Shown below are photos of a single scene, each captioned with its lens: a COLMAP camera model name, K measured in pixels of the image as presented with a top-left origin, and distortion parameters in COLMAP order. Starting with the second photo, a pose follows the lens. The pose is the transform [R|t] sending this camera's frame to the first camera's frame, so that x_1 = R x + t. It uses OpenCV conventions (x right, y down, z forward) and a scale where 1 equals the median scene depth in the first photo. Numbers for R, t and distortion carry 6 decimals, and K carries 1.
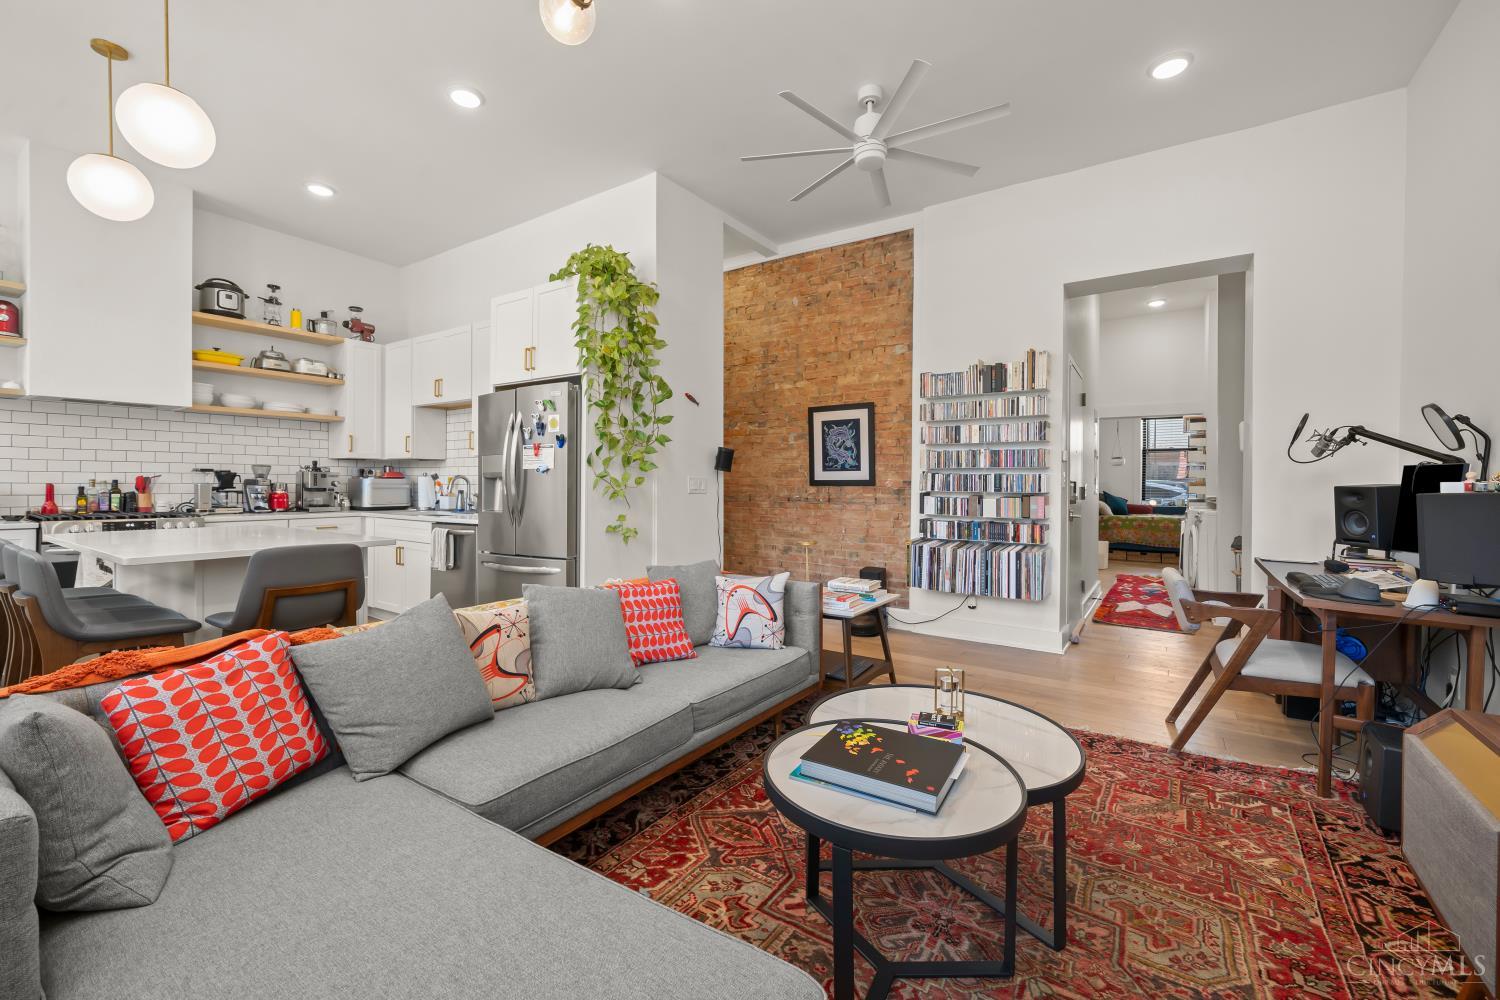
lens RADIAL K [[612.3, 0, 756.0], [0, 612.3, 487.2], [0, 0, 1]] dist [-0.008470, -0.000369]
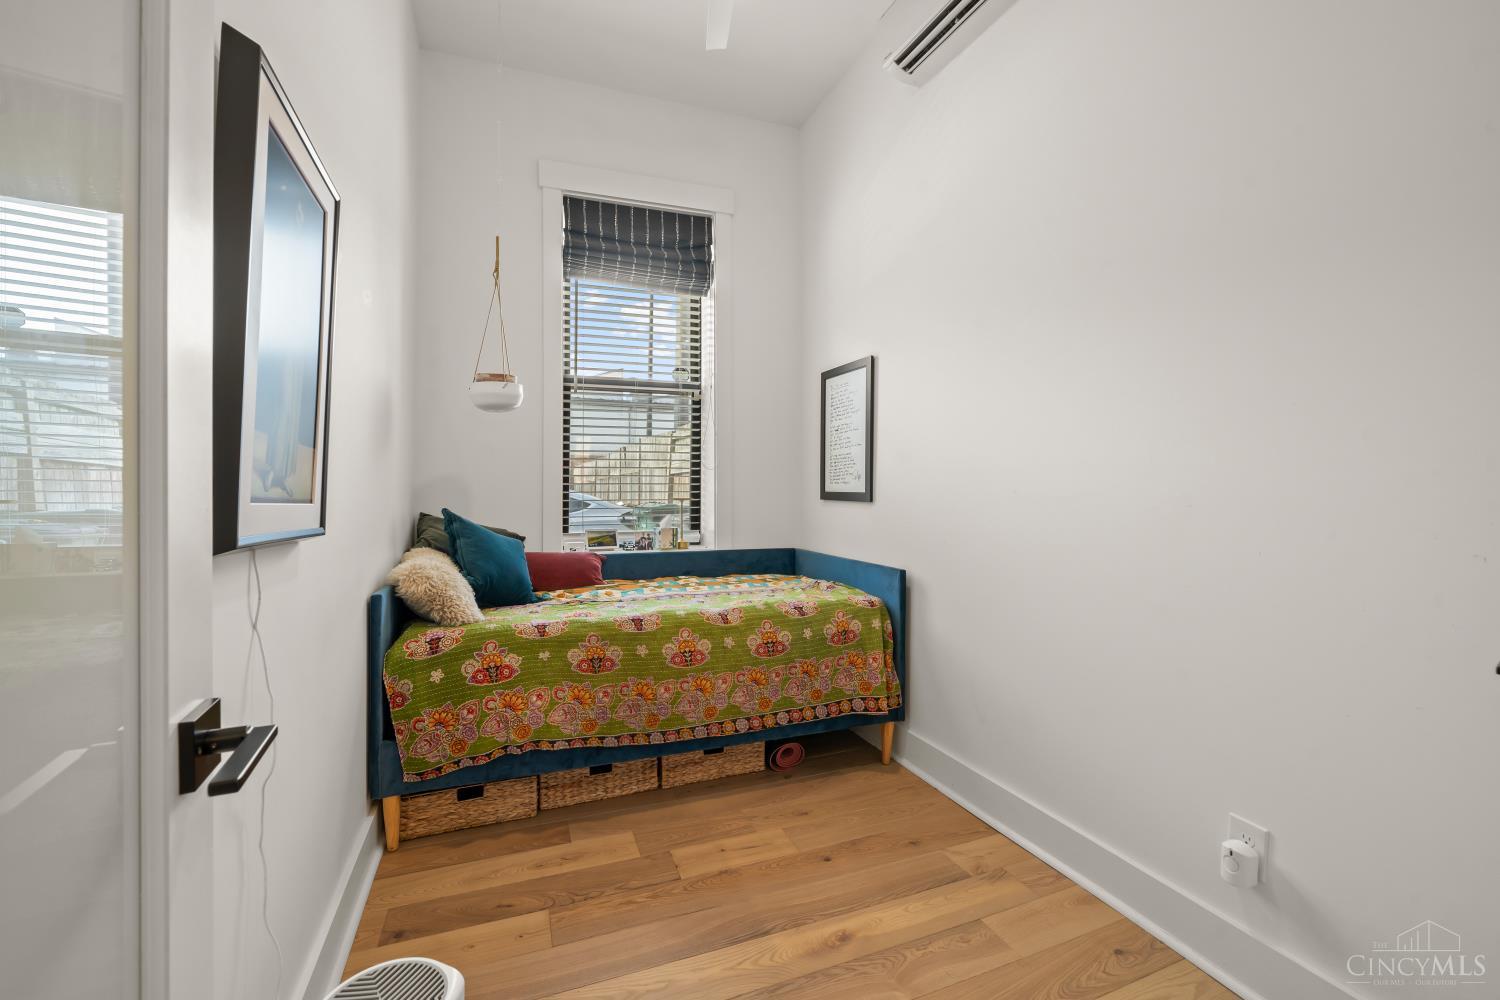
lens RADIAL K [[612.3, 0, 749.2], [0, 612.3, 502.4], [0, 0, 1]] dist [-0.008470, -0.000369]
pose [[0.578195, -0.015878, 0.815744, 1.015630], [0.003658, 0.999851, 0.016869, 0.000077], [-0.815891, -0.006769, 0.578167, 1.746094]]
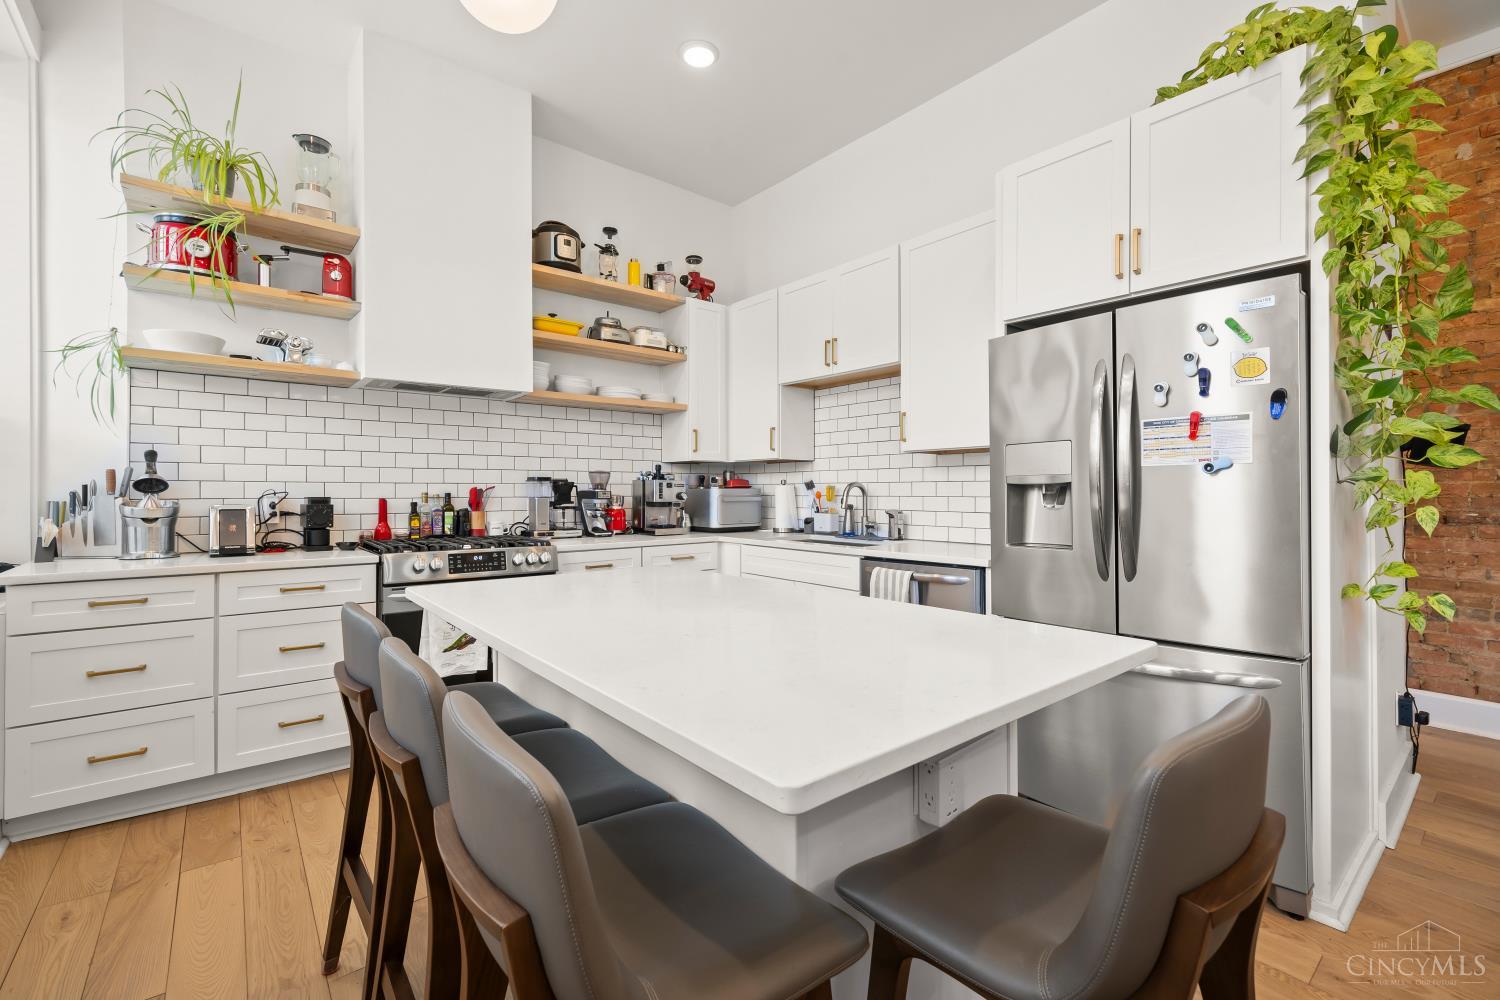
lens RADIAL K [[647.1, 0, 741.0], [0, 647.1, 493.1], [0, 0, 1]] dist [-0.004996, 0.000487]
pose [[0.953640, -0.006730, -0.300875, -0.446918], [0.005894, 0.999976, -0.003687, -0.006809], [0.300893, 0.001742, 0.953656, 0.327815]]
